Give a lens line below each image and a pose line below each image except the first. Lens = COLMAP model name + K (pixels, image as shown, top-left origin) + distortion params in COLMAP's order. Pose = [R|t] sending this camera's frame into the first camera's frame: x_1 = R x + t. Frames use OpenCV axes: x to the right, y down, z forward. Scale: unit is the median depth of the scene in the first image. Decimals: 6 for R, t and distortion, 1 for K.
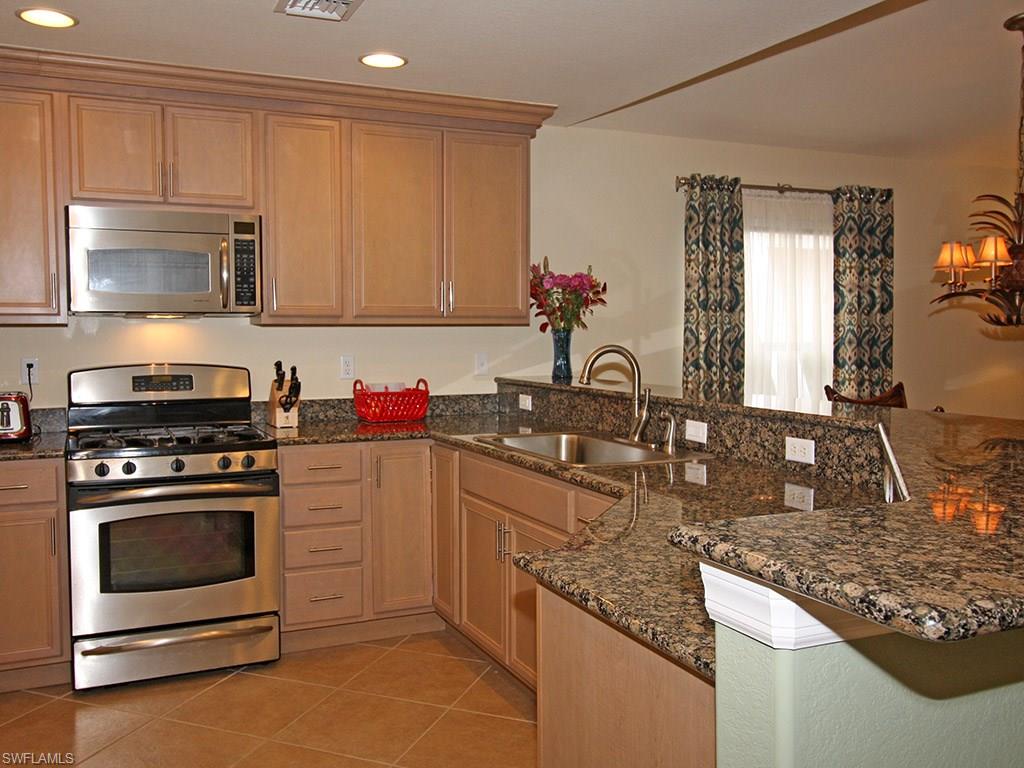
lens RADIAL K [[846.4, 0, 505.2], [0, 846.4, 380.2], [0, 0, 1]] dist [0.011658, 0.008619]
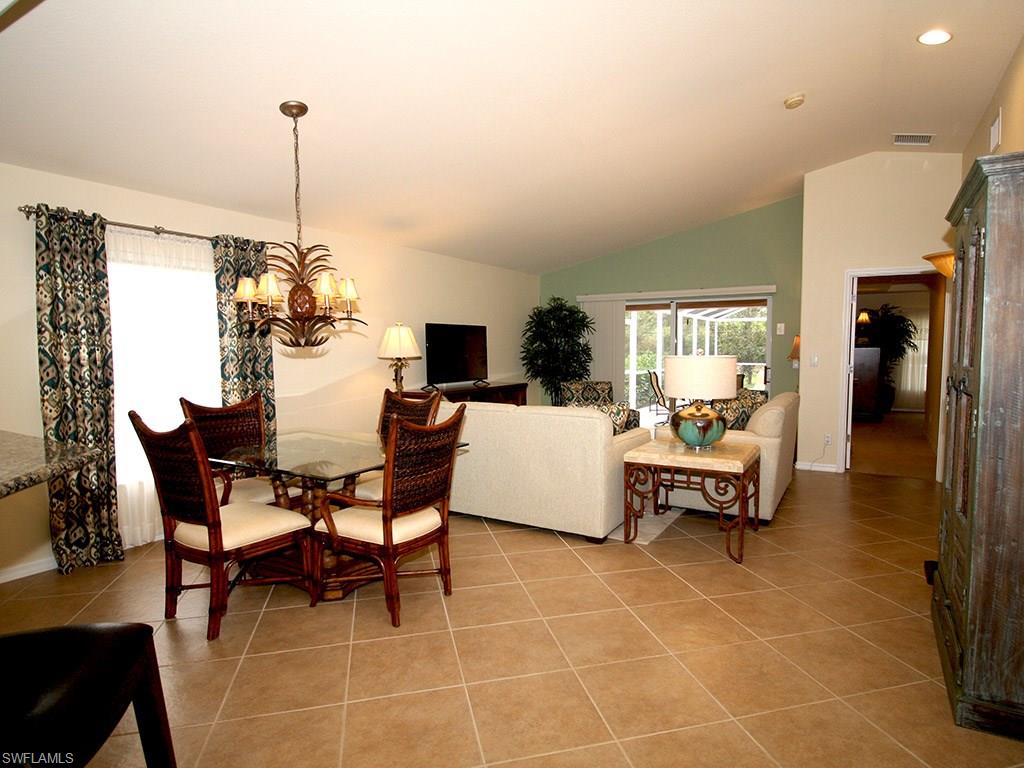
lens RADIAL K [[538.2, 0, 506.3], [0, 538.2, 384.2], [0, 0, 1]] dist [-0.004574, -0.006064]
pose [[0.827991, -0.040569, 0.559271, 0.434522], [0.037409, 0.999154, 0.017094, -0.010123], [-0.559492, 0.006768, 0.828808, 0.162508]]
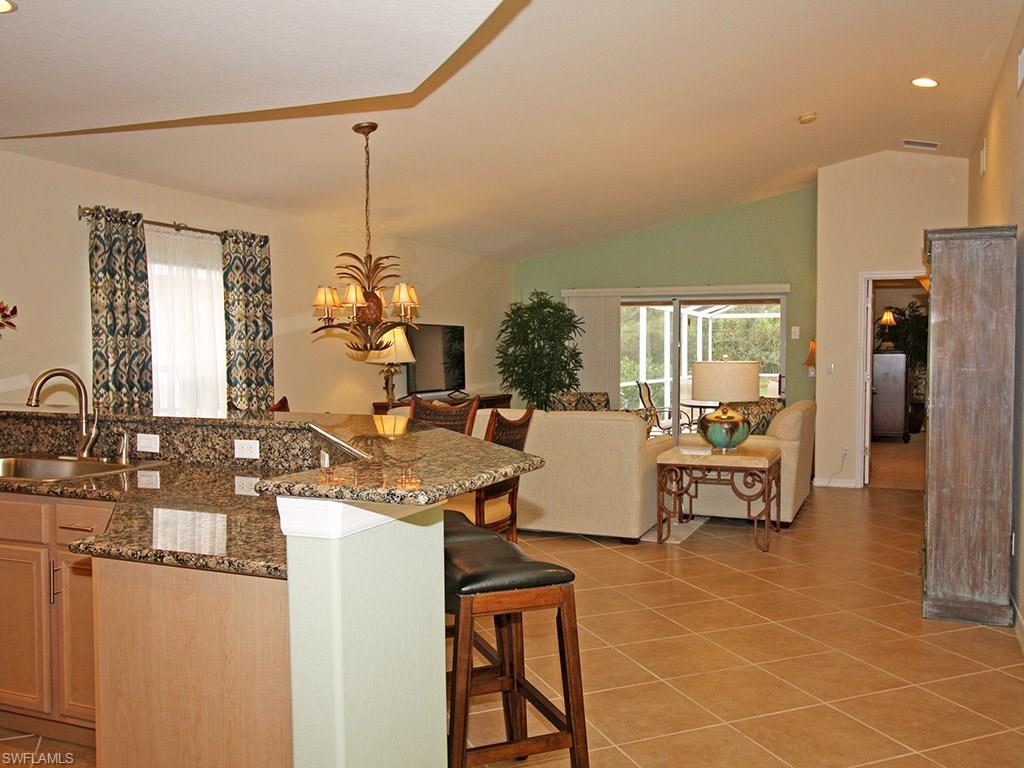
lens RADIAL K [[846.4, 0, 507.3], [0, 846.4, 382.8], [0, 0, 1]] dist [0.011658, 0.008619]
pose [[0.735851, -0.023959, 0.676719, -0.164275], [0.039332, 0.999199, -0.007393, 0.005682], [-0.676000, 0.032057, 0.736204, -0.151422]]
